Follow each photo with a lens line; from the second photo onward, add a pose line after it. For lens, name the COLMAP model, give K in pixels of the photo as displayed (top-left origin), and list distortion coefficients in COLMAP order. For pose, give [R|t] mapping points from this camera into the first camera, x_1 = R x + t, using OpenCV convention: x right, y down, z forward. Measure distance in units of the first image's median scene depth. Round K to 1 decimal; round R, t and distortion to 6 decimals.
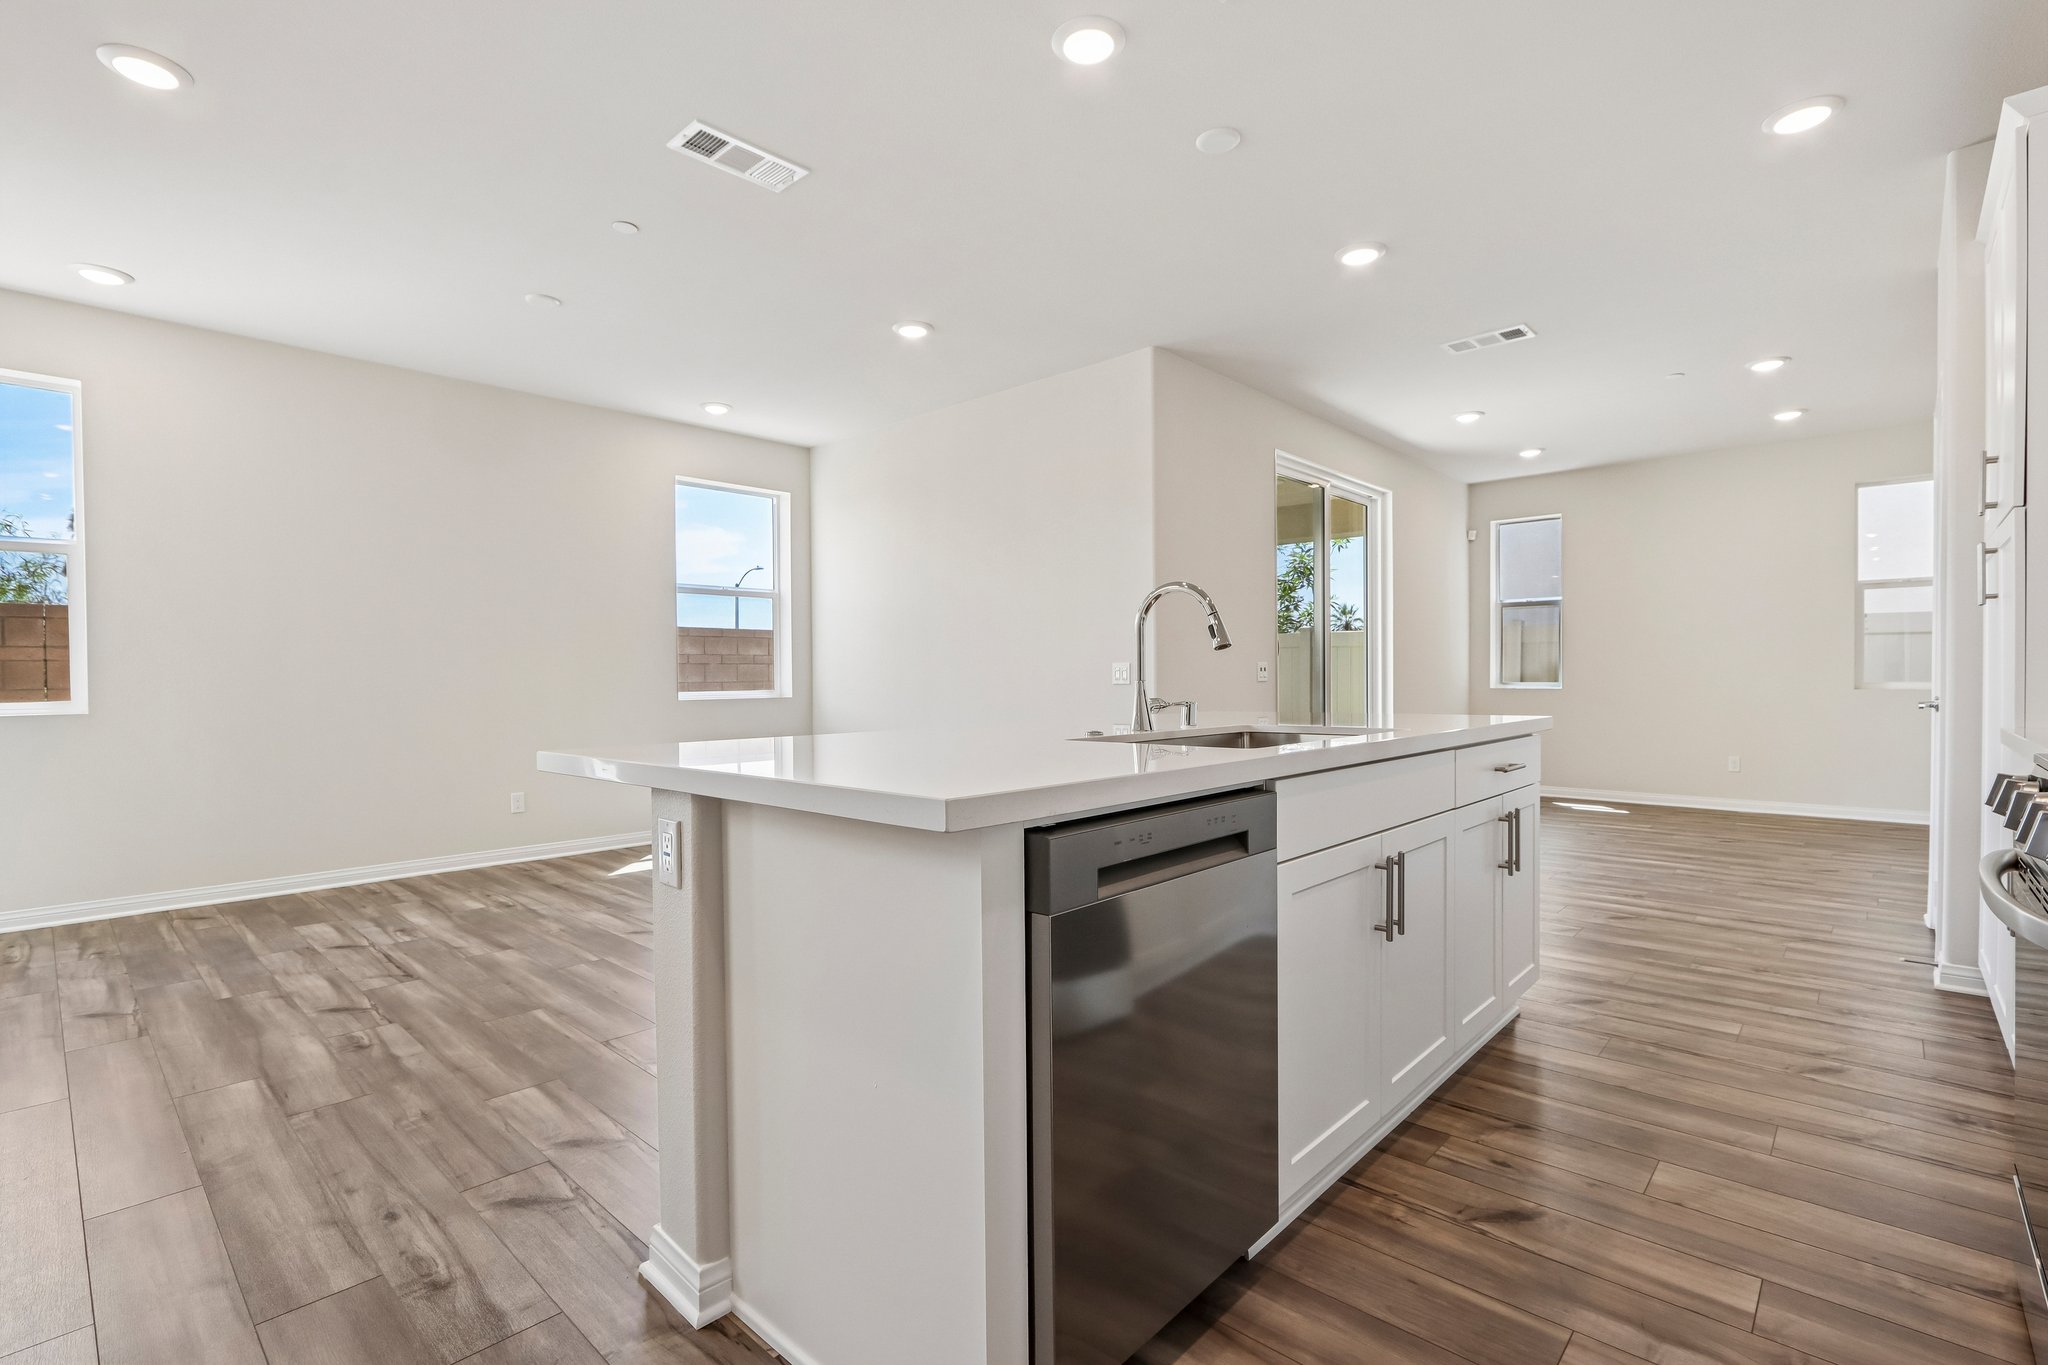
lens RADIAL K [[941.9, 0, 1021.7], [0, 941.9, 692.0], [0, 0, 1]] dist [-0.014343, 0.001686]
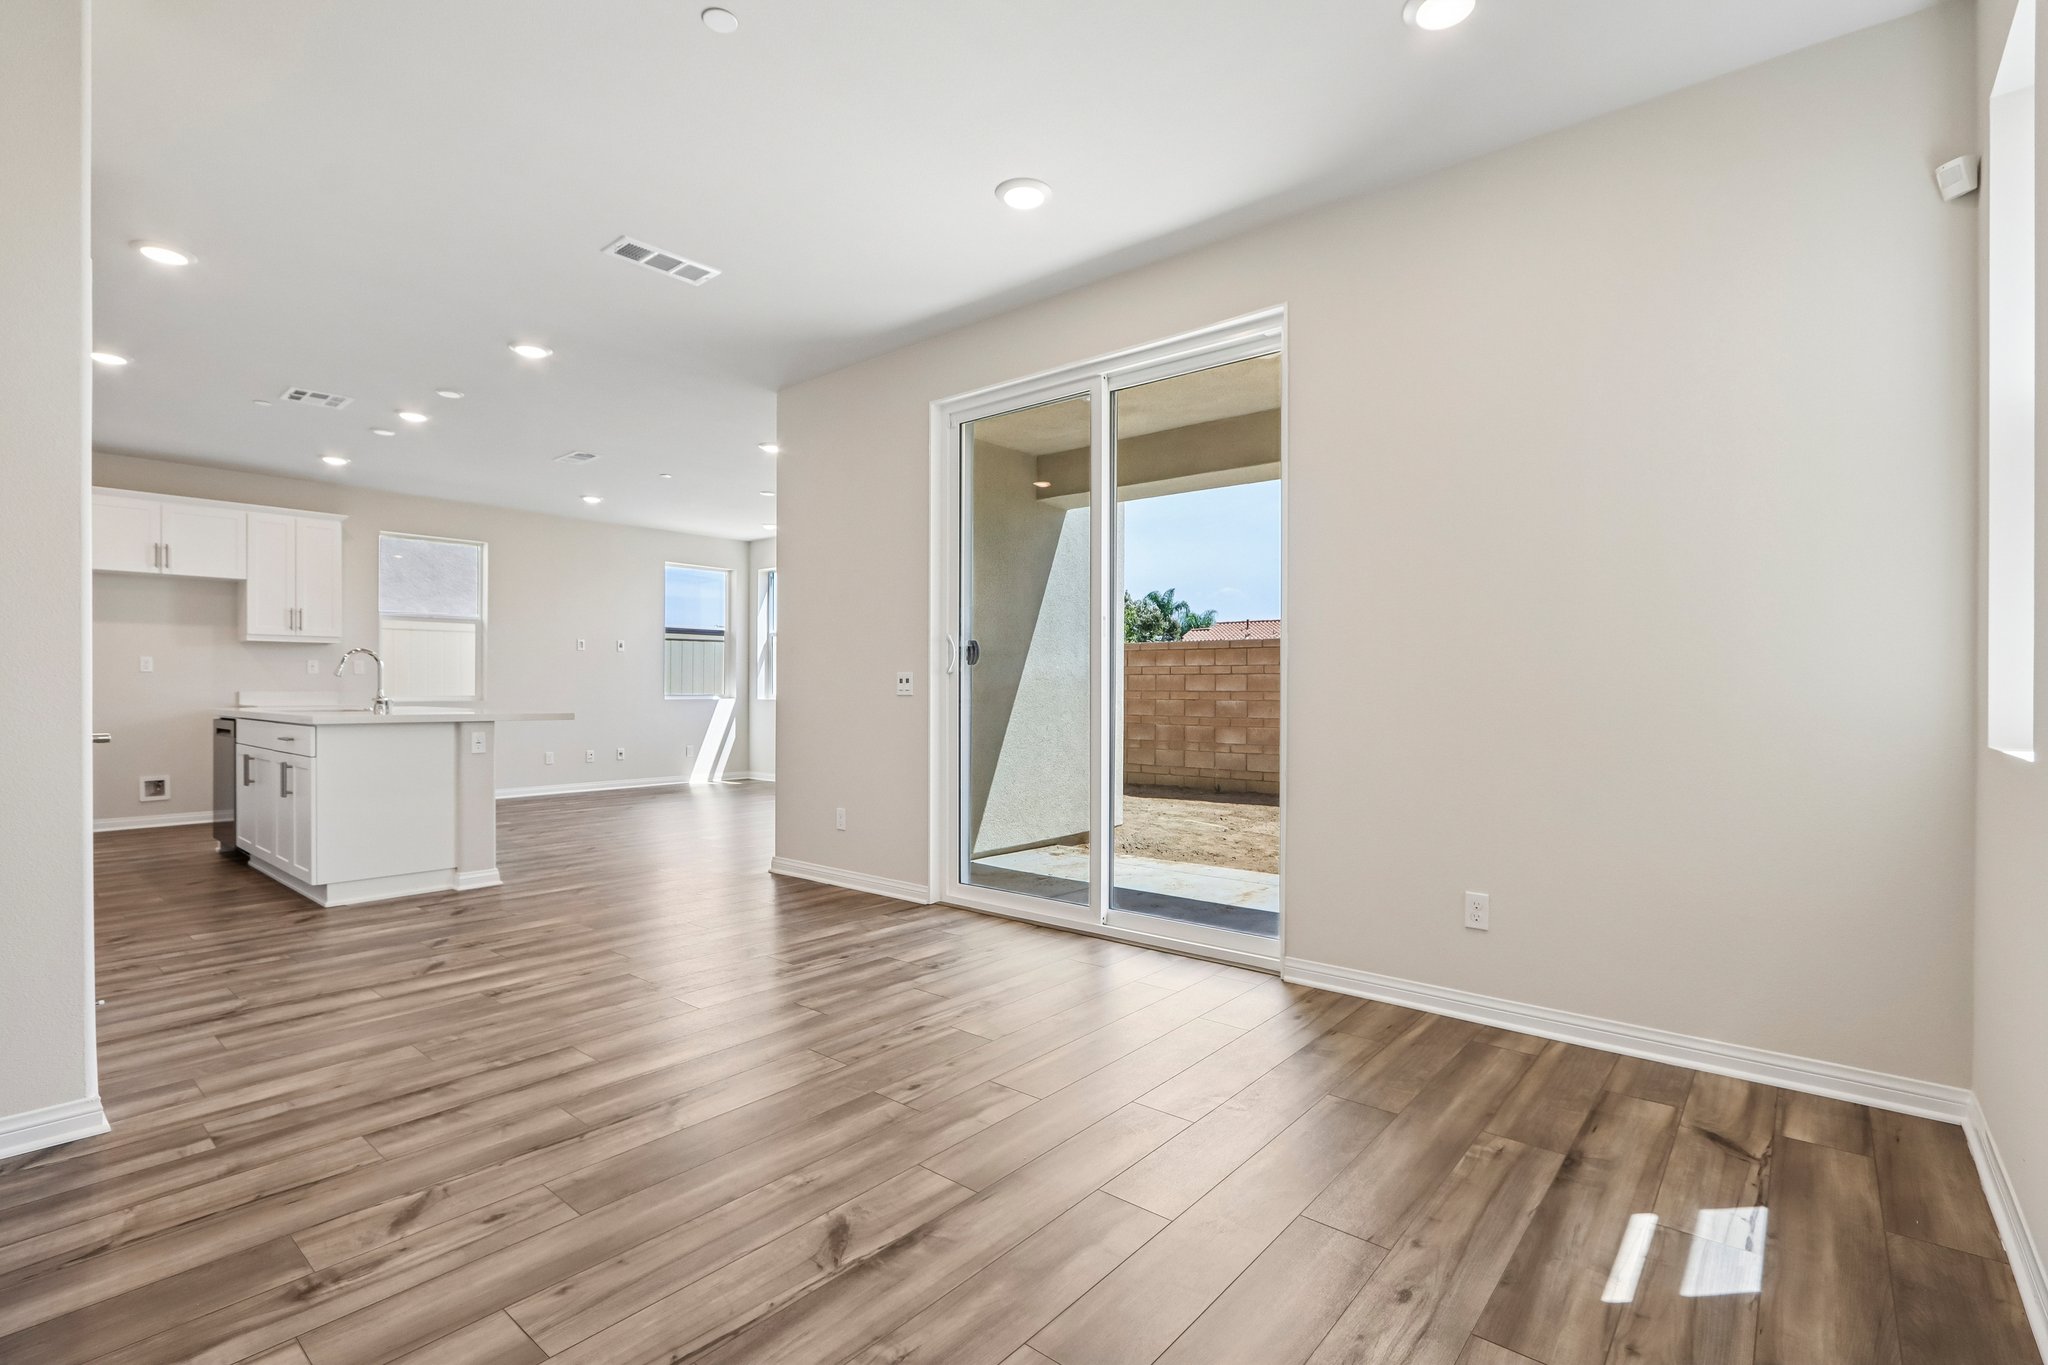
lens RADIAL K [[941.9, 0, 1021.7], [0, 941.9, 692.0], [0, 0, 1]] dist [-0.014343, 0.001686]
pose [[0.045226, 0.011371, -0.998912, 2.101053], [-0.017147, 0.999797, 0.010605, -0.046473], [0.998830, 0.016649, 0.045412, 2.053367]]
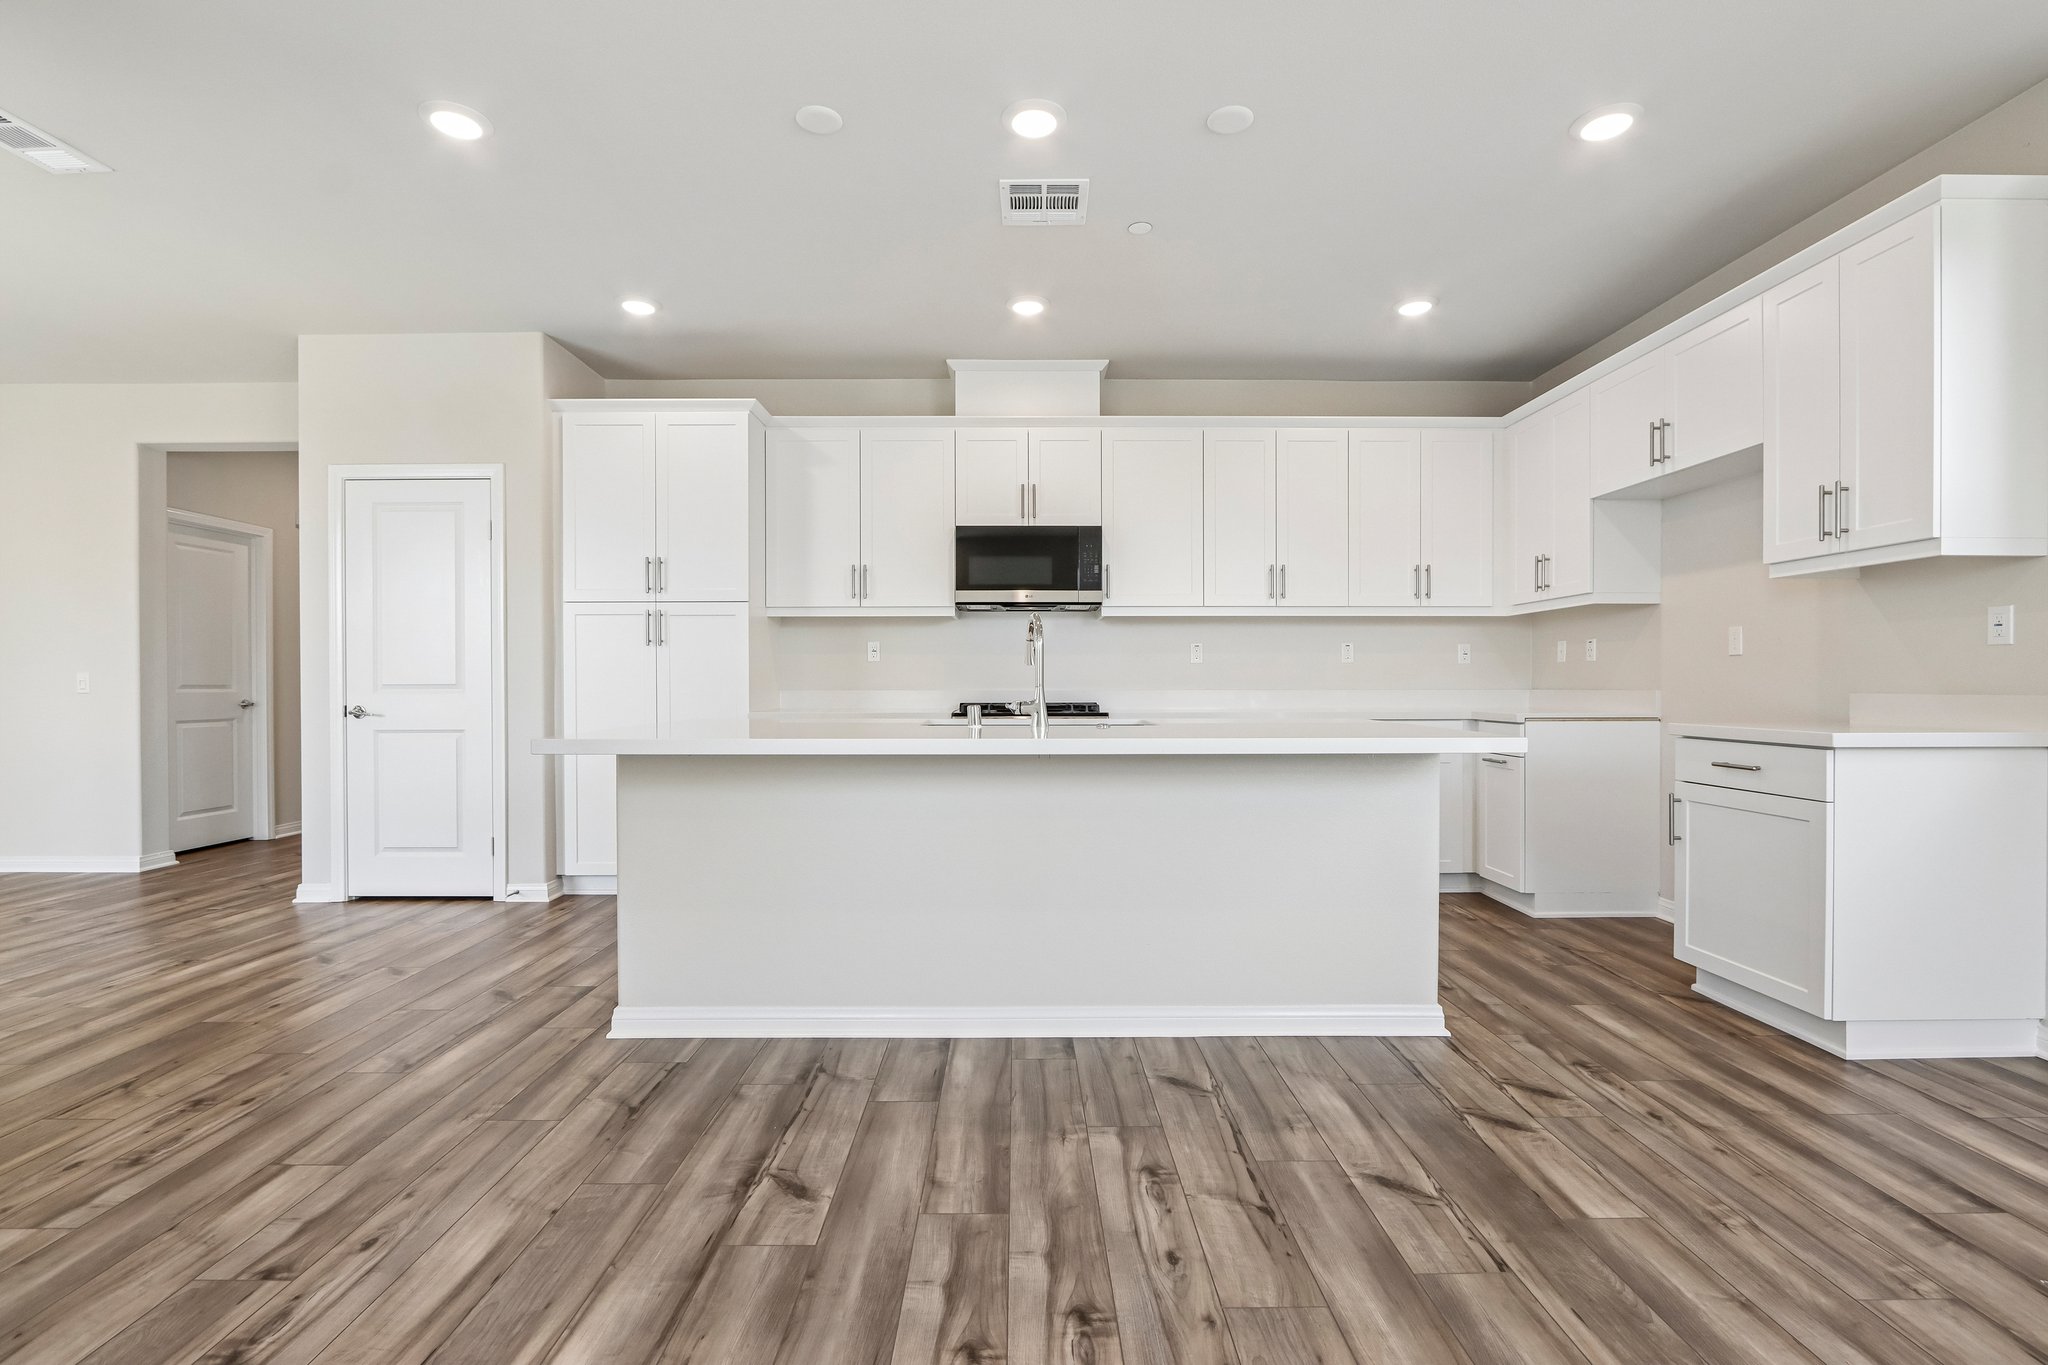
lens RADIAL K [[941.9, 0, 1021.7], [0, 941.9, 692.0], [0, 0, 1]] dist [-0.014343, 0.001686]
pose [[-0.684439, 0.001843, 0.729068, -0.627011], [0.017579, 0.999748, 0.013976, -0.018606], [-0.728858, 0.022382, -0.684299, 1.525738]]
